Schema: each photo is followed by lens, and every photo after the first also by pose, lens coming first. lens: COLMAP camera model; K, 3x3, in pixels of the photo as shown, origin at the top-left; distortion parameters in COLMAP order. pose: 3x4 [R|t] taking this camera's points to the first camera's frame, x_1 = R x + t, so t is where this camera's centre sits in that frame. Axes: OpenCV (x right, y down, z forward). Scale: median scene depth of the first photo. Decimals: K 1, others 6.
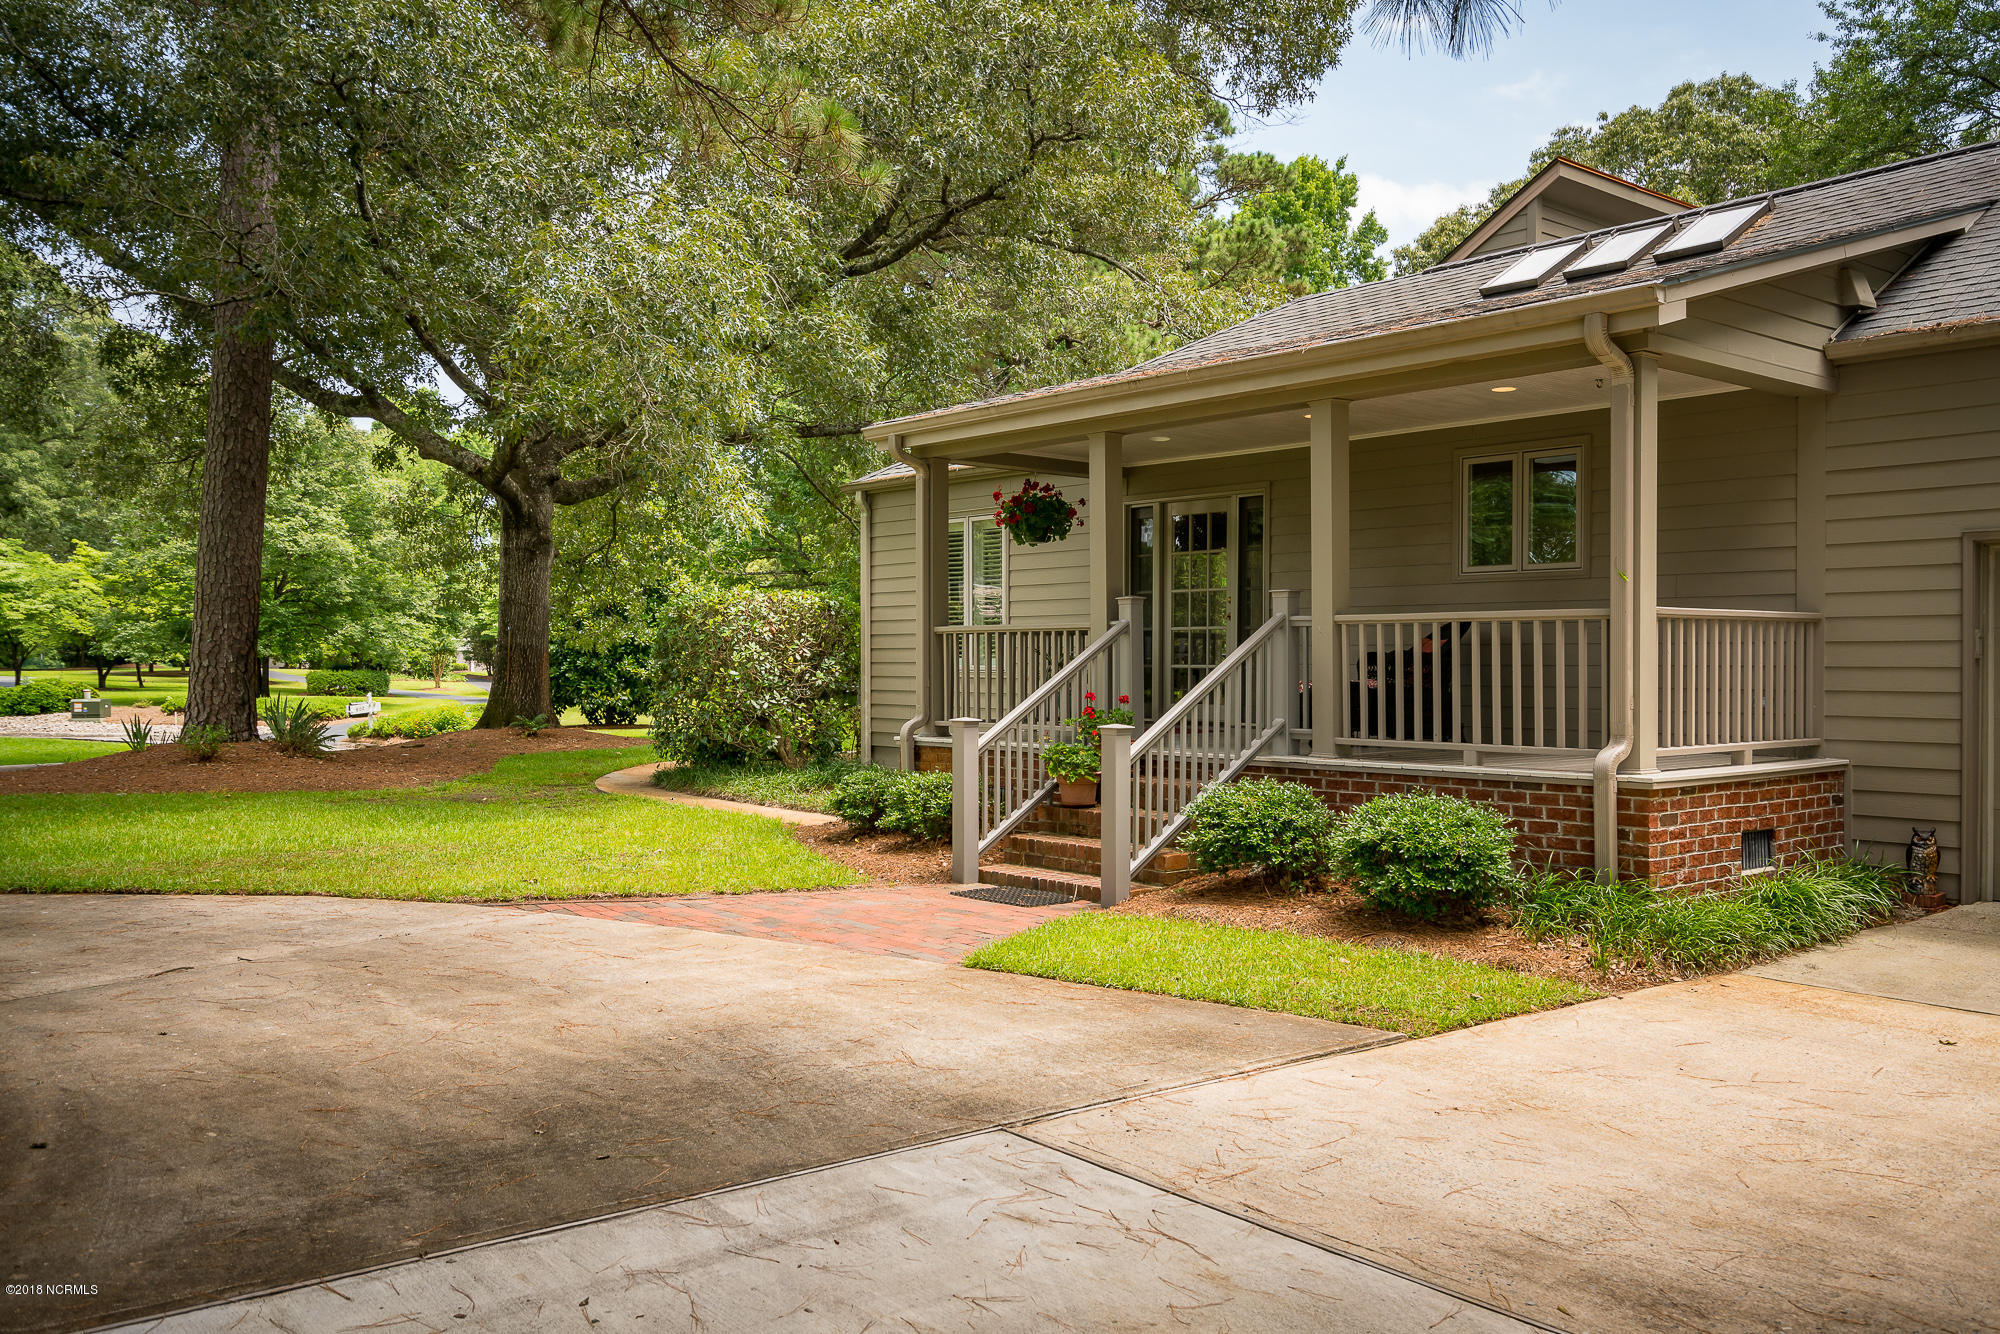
lens RADIAL K [[1654.1, 0, 999.8], [0, 1654.1, 665.9], [0, 0, 1]] dist [-0.005483, 0.001432]
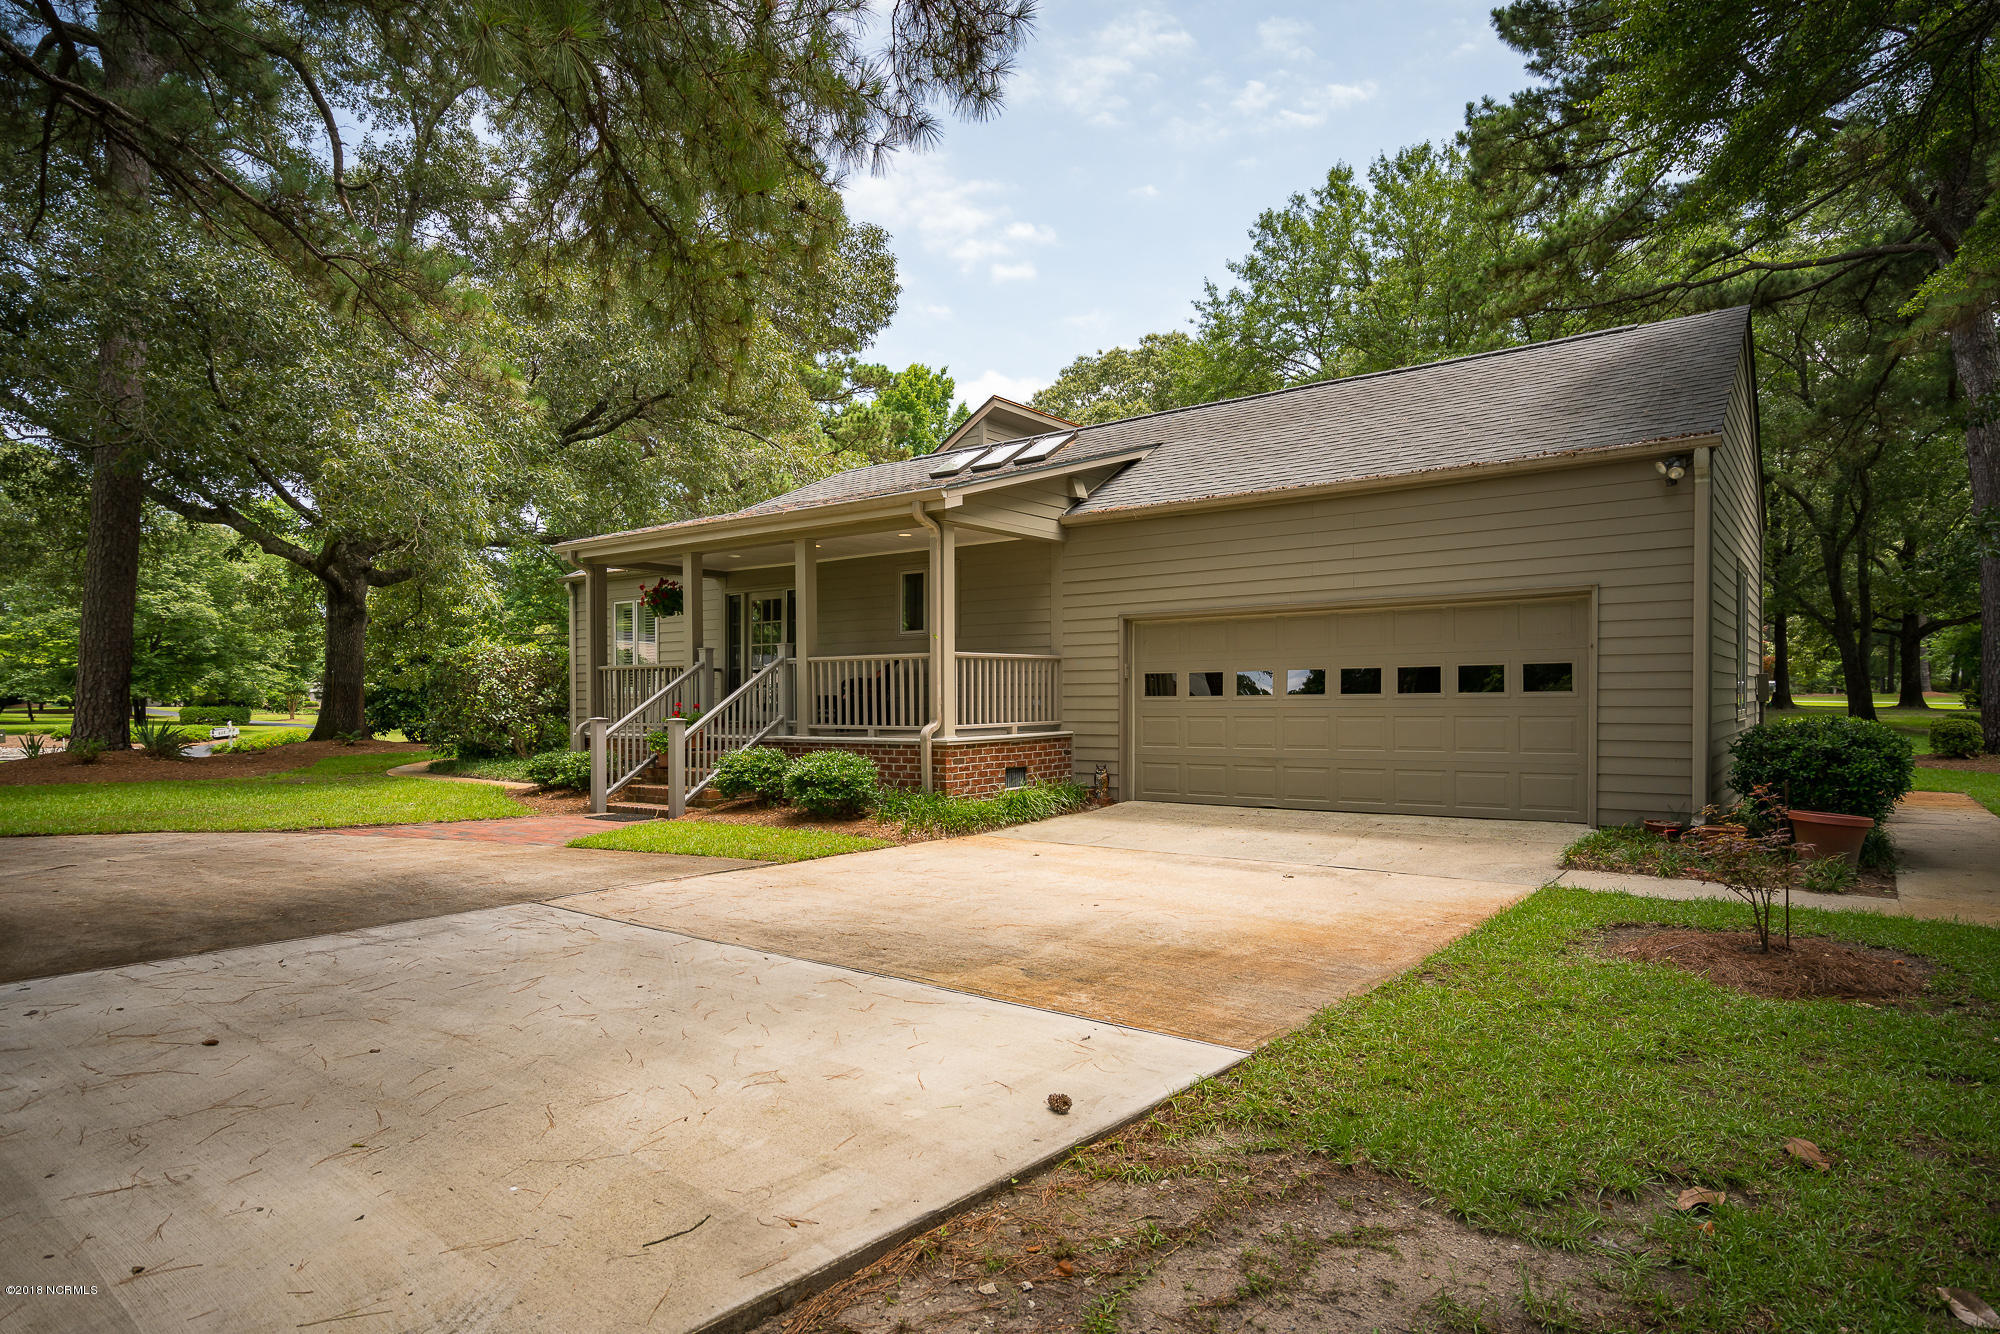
lens RADIAL K [[1118.0, 0, 1001.3], [0, 1118.0, 683.4], [0, 0, 1]] dist [-0.000917, 0.001170]
pose [[0.972337, -0.007335, 0.233469, 0.078779], [0.010364, 0.999877, -0.011749, 0.009352], [-0.233354, 0.013844, 0.972293, -0.159183]]
